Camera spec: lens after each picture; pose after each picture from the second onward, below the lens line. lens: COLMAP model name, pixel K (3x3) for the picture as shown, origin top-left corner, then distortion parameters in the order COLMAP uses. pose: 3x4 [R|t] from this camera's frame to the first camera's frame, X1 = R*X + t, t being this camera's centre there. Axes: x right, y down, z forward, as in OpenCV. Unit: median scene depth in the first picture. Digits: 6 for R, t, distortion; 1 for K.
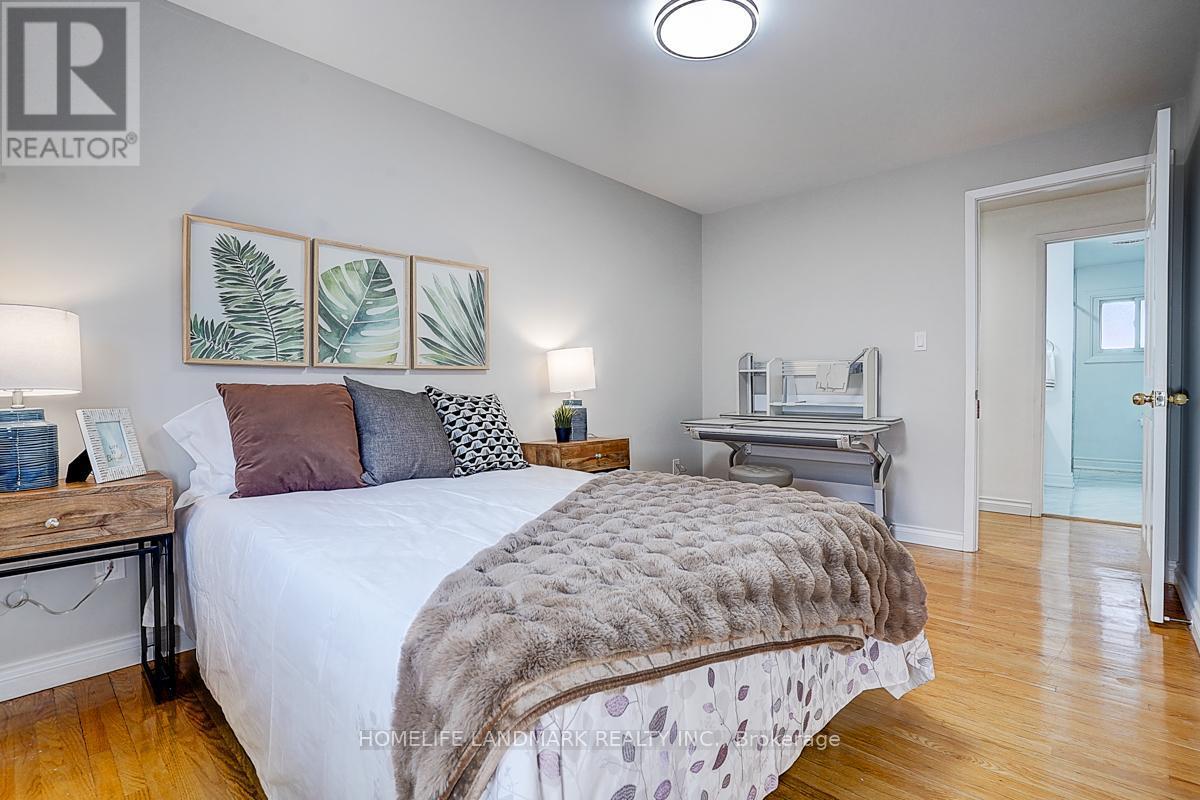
lens RADIAL K [[558.5, 0, 598.7], [0, 558.5, 404.0], [0, 0, 1]] dist [-0.054048, 0.016146]
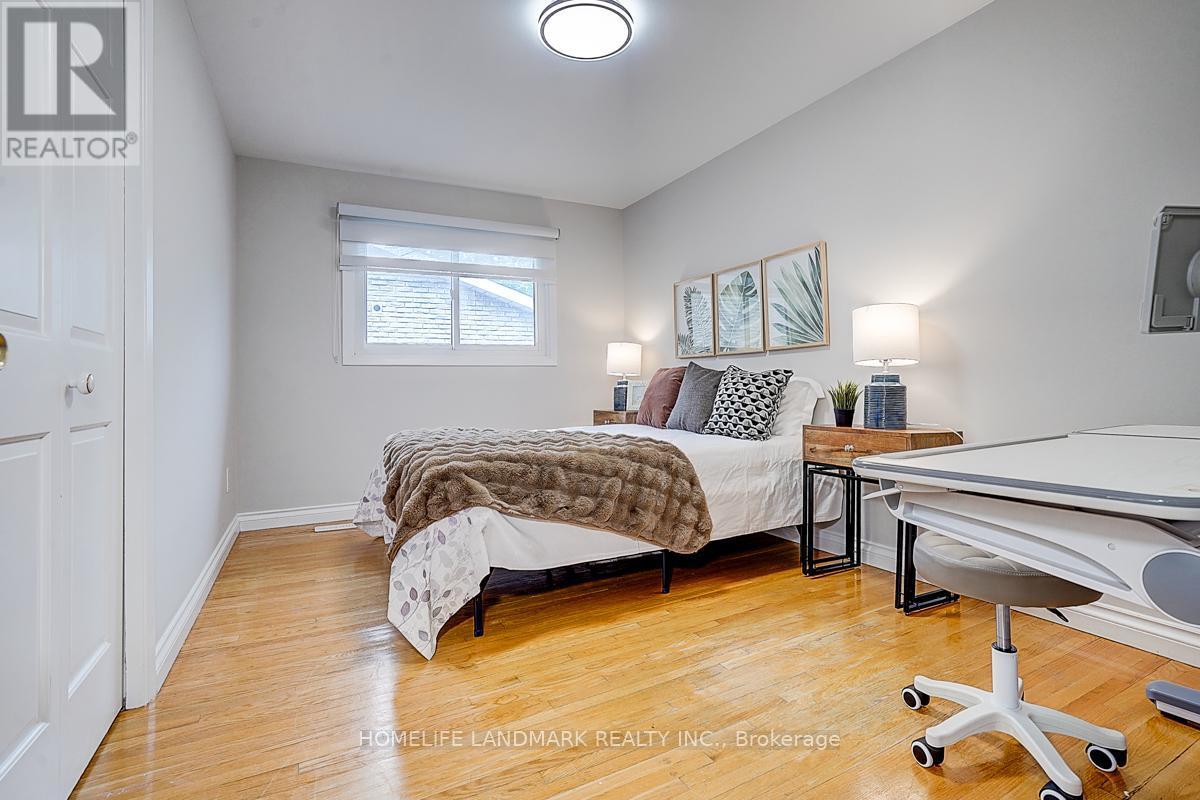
lens RADIAL K [[558.5, 0, 601.1], [0, 558.5, 397.7], [0, 0, 1]] dist [-0.054048, 0.016146]
pose [[-0.312617, 0.051819, -0.948465, 0.918315], [0.022136, 0.998637, 0.047264, -0.024207], [0.949621, -0.006220, -0.313338, 0.990728]]
